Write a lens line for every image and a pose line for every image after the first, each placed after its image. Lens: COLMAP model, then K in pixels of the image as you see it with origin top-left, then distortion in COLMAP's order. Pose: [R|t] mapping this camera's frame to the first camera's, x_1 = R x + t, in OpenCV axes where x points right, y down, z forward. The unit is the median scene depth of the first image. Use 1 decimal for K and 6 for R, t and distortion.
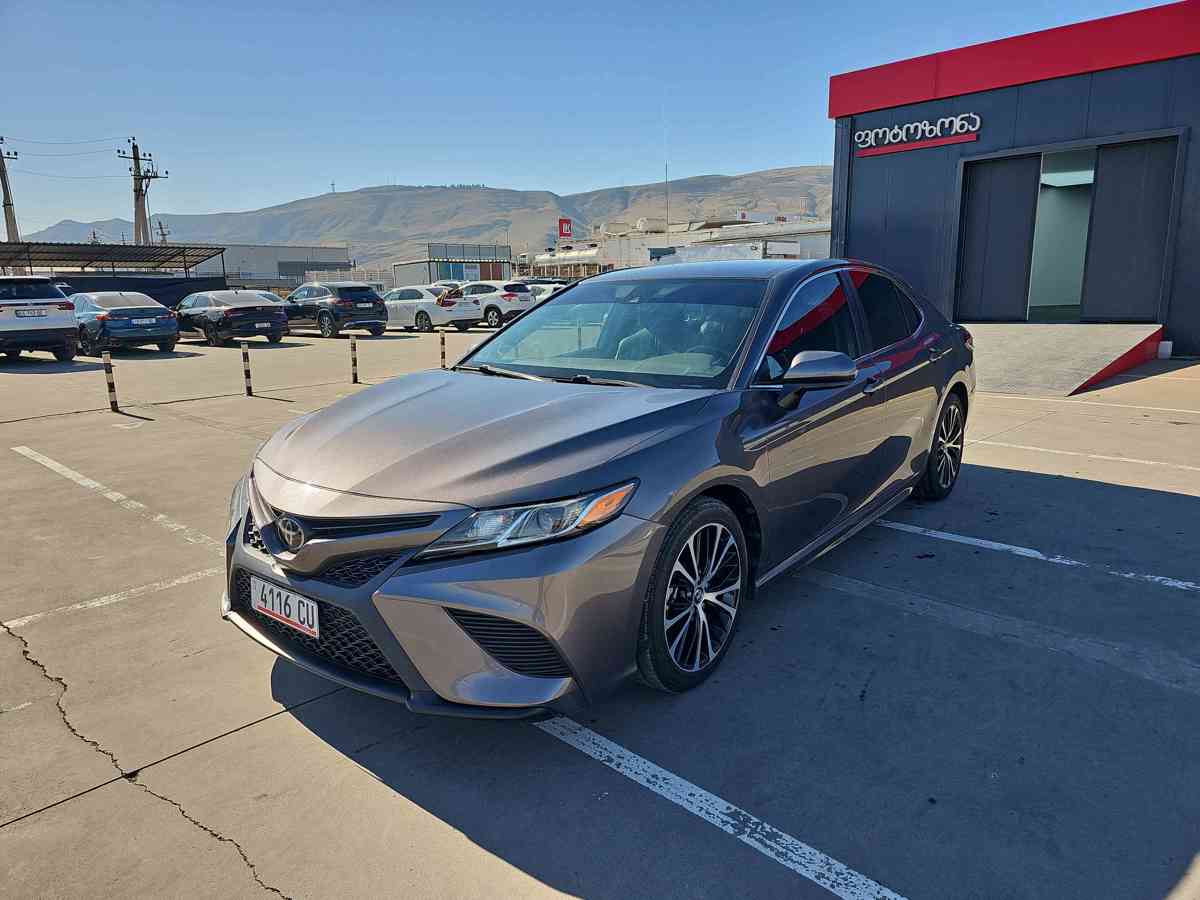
lens RADIAL K [[796.2, 0, 573.3], [0, 796.2, 454.3], [0, 0, 1]] dist [0.069824, -0.065958]
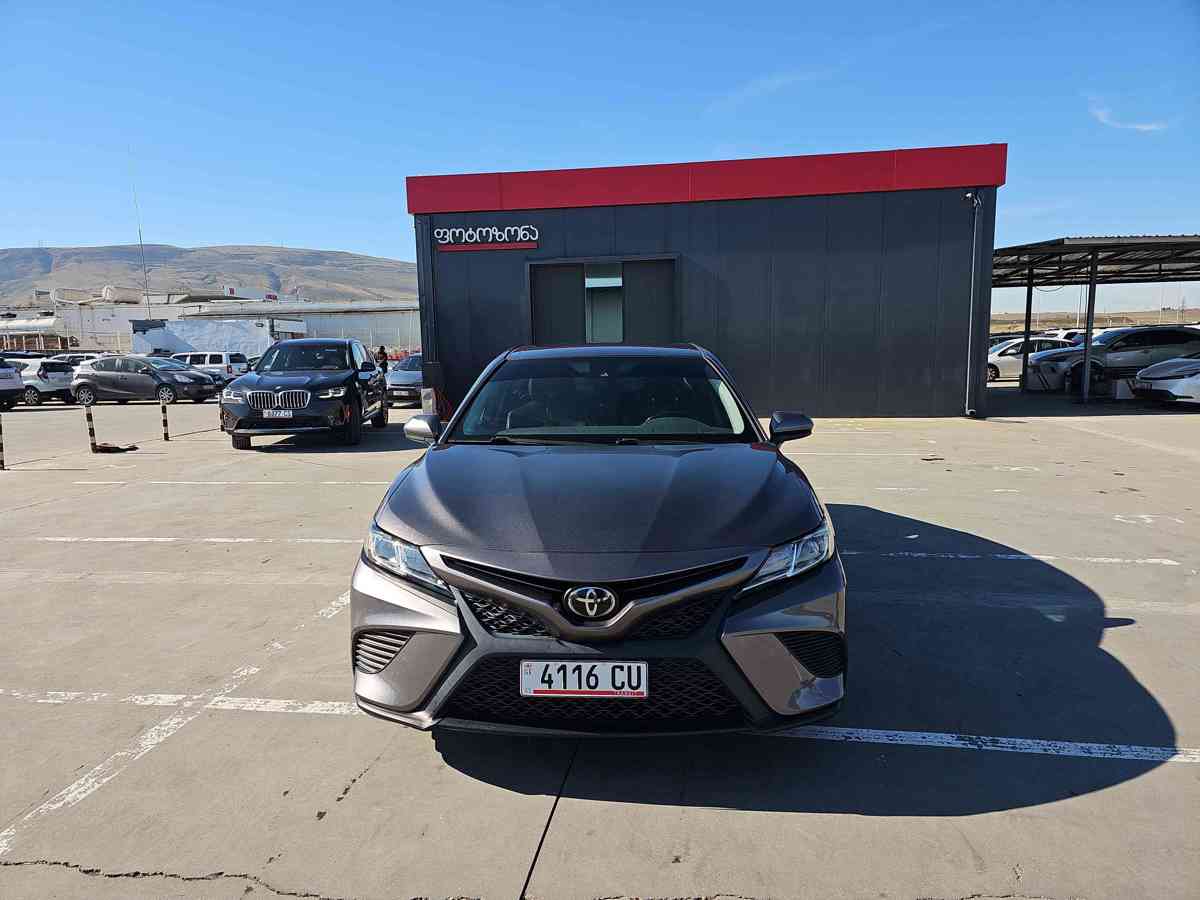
lens RADIAL K [[794.3, 0, 586.2], [0, 794.3, 453.6], [0, 0, 1]] dist [0.059154, -0.062339]
pose [[0.802043, -0.060585, 0.594185, -0.162554], [0.117076, 0.991490, -0.056935, -0.005218], [-0.585679, 0.115229, 0.802310, 0.031486]]
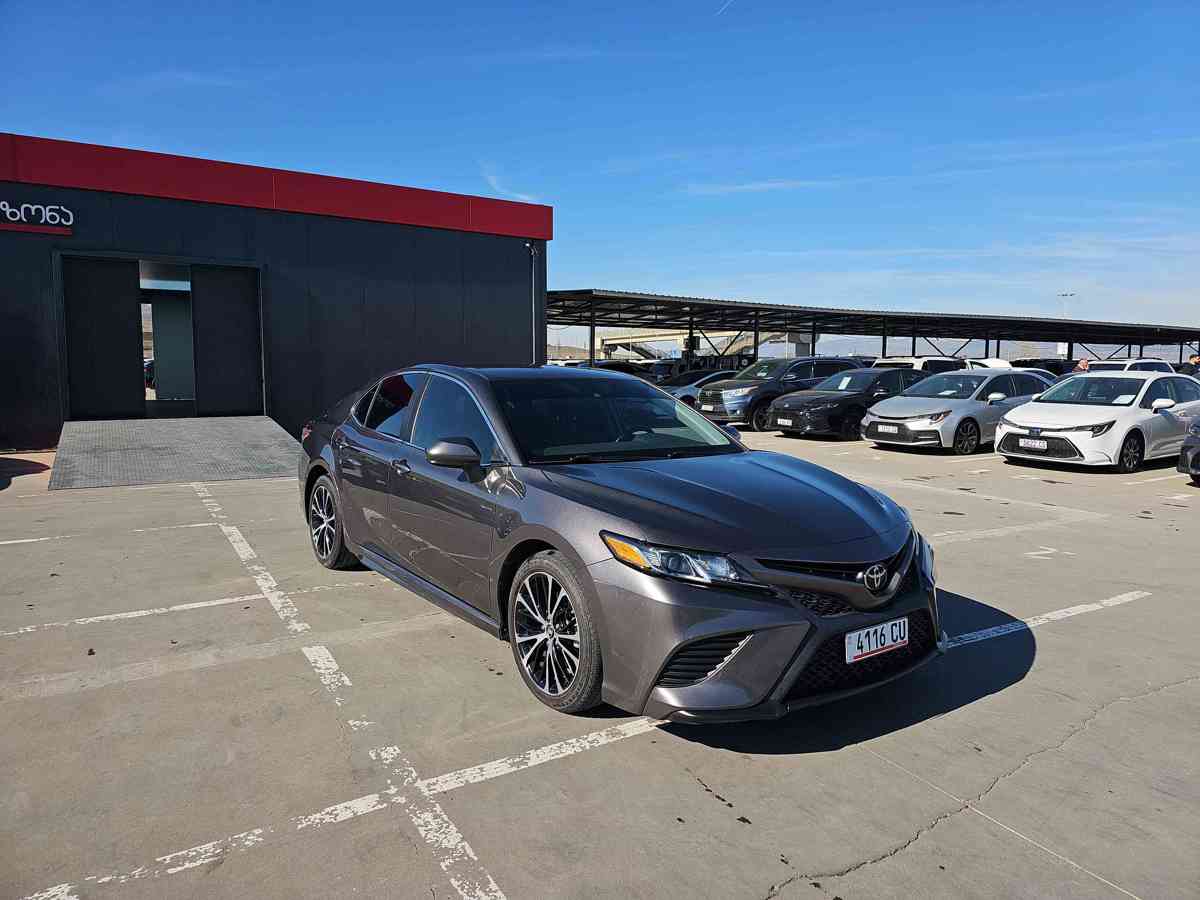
lens RADIAL K [[785.2, 0, 621.9], [0, 785.2, 444.4], [0, 0, 1]] dist [0.062799, -0.063369]
pose [[0.219499, -0.059214, 0.973814, -0.285244], [0.184367, 0.982689, 0.018197, -0.035552], [-0.958034, 0.175544, 0.226617, 0.185580]]
